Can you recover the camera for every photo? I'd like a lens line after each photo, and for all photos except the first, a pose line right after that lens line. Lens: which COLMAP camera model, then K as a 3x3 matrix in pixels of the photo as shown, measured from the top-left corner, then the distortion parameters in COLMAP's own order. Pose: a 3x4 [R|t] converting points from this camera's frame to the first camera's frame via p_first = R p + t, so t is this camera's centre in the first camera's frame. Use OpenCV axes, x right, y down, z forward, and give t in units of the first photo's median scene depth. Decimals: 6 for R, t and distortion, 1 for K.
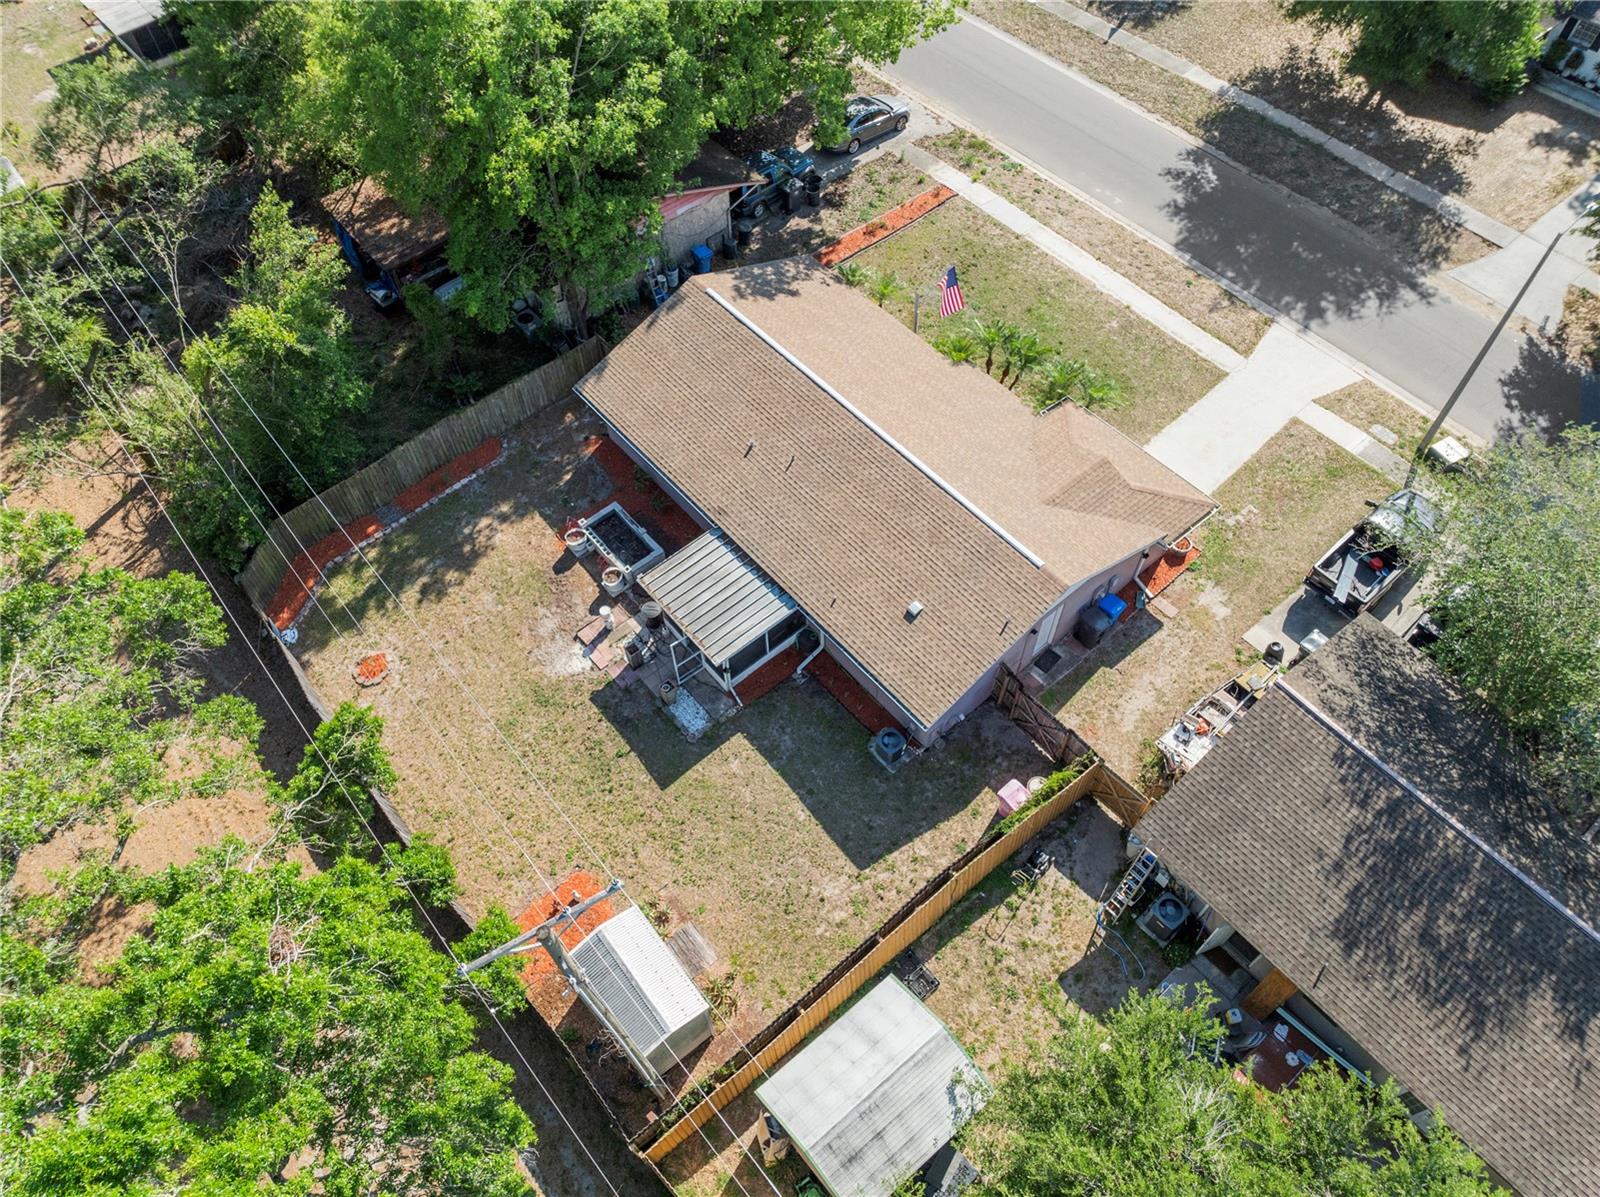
lens RADIAL K [[1124.9, 0, 801.9], [0, 1124.9, 605.7], [0, 0, 1]] dist [-0.033712, 0.001461]
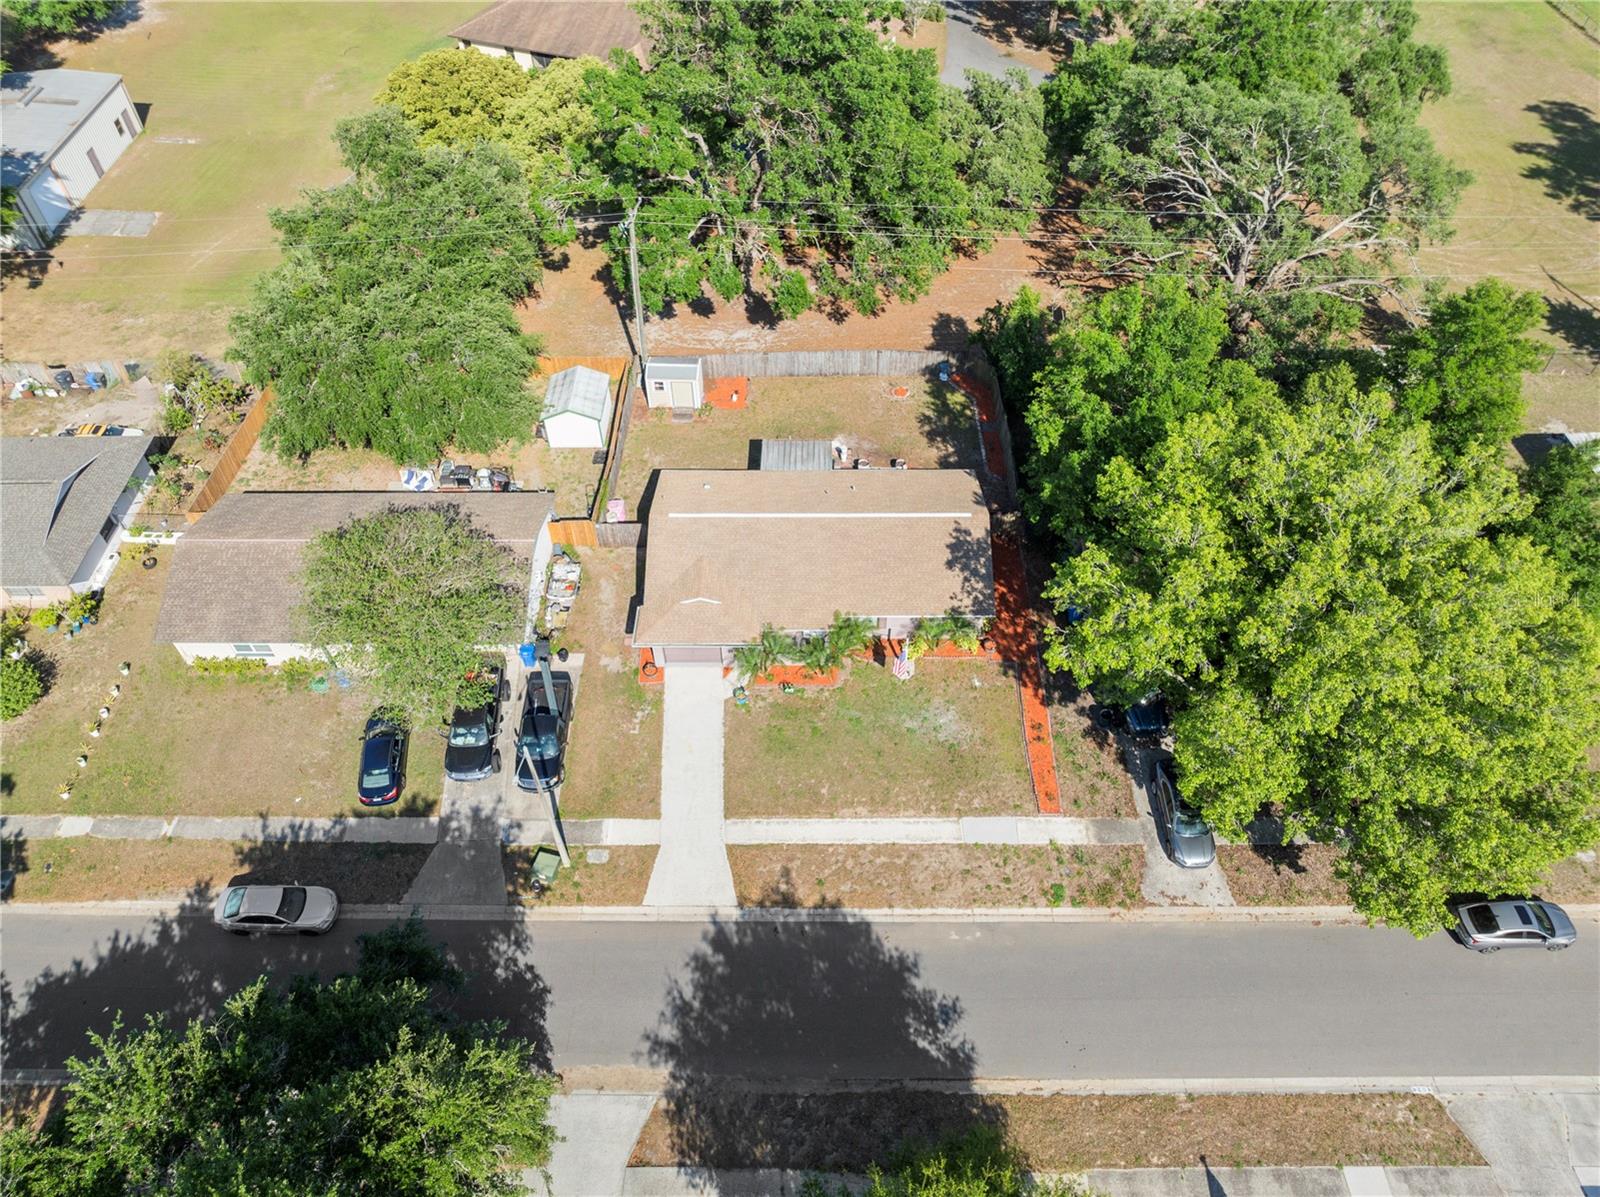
lens RADIAL K [[1126.7, 0, 794.2], [0, 1126.7, 592.9], [0, 0, 1]] dist [-0.046192, 0.023538]
pose [[-0.653444, 0.584443, -0.481079, 0.886882], [-0.609787, -0.029850, 0.792003, -1.382362], [0.448520, 0.810885, 0.375892, 0.434798]]
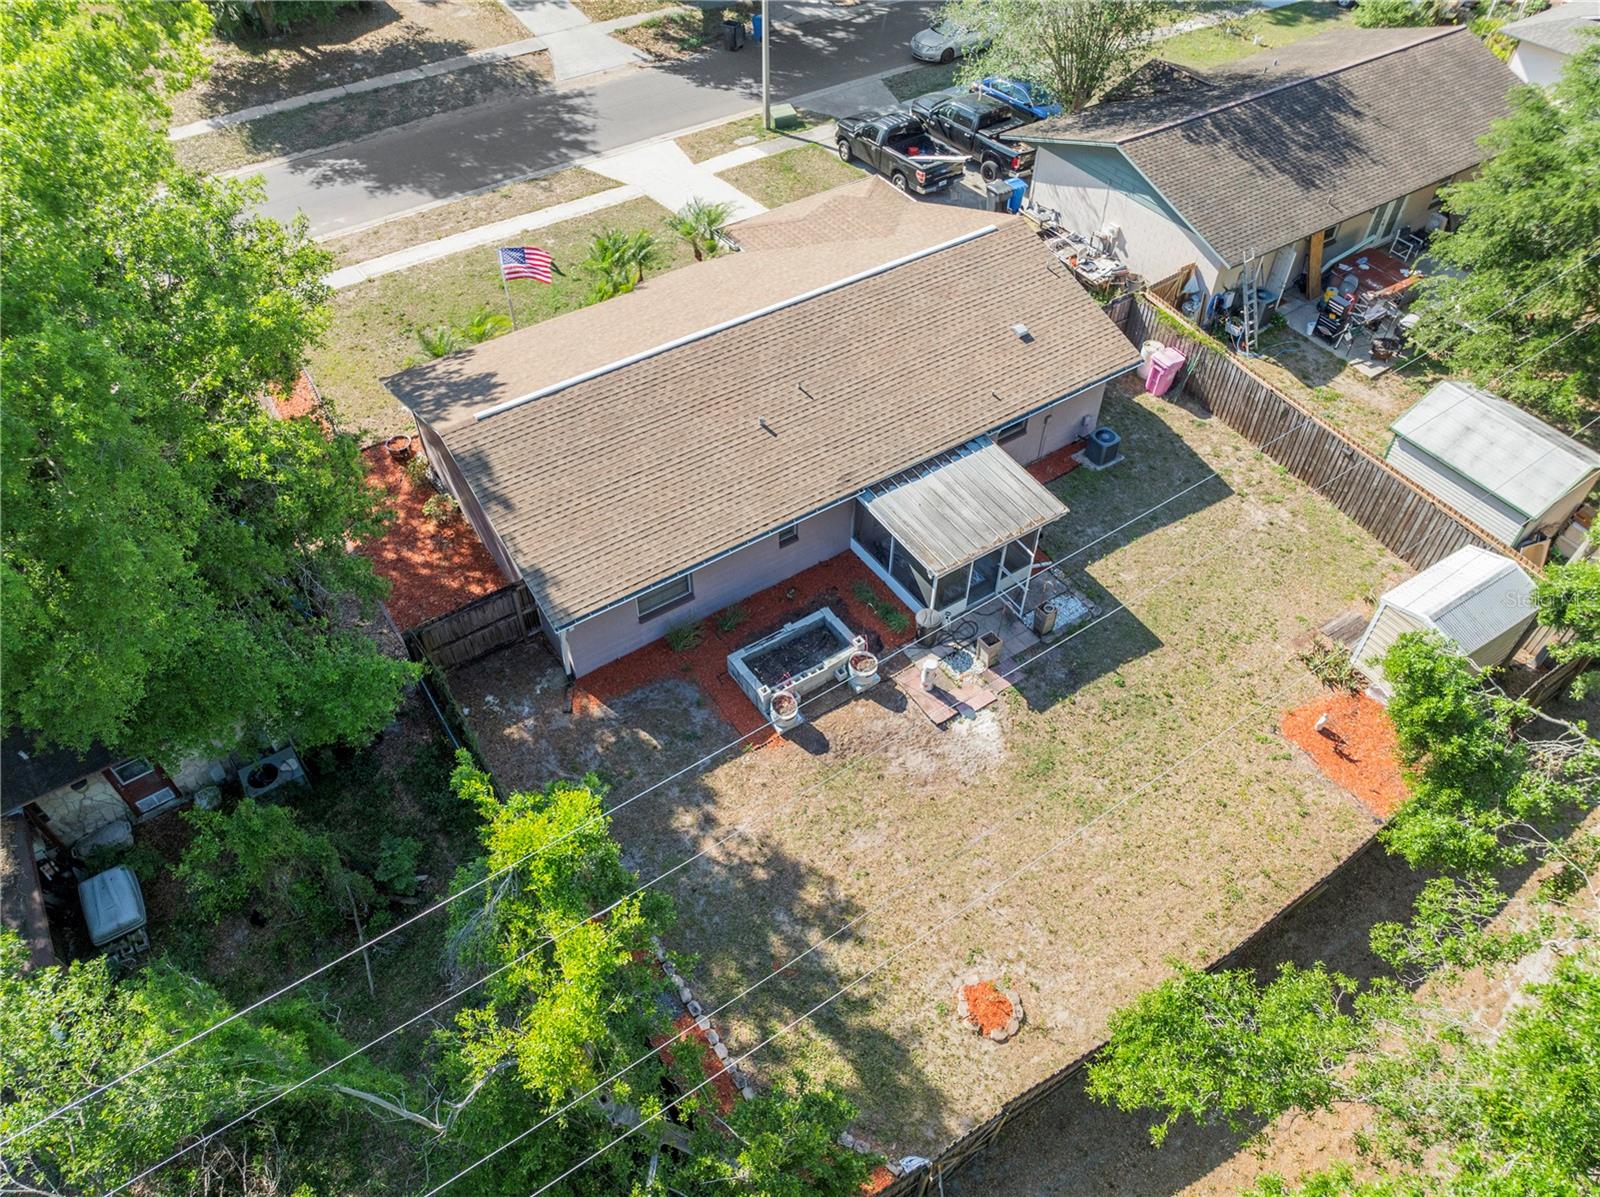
lens RADIAL K [[1124.9, 0, 801.9], [0, 1124.9, 605.7], [0, 0, 1]] dist [-0.033712, 0.001461]
pose [[0.106206, -0.722388, 0.683283, -0.623754], [0.816791, 0.455273, 0.354371, -0.321606], [-0.567074, 0.520463, 0.638393, 0.547325]]
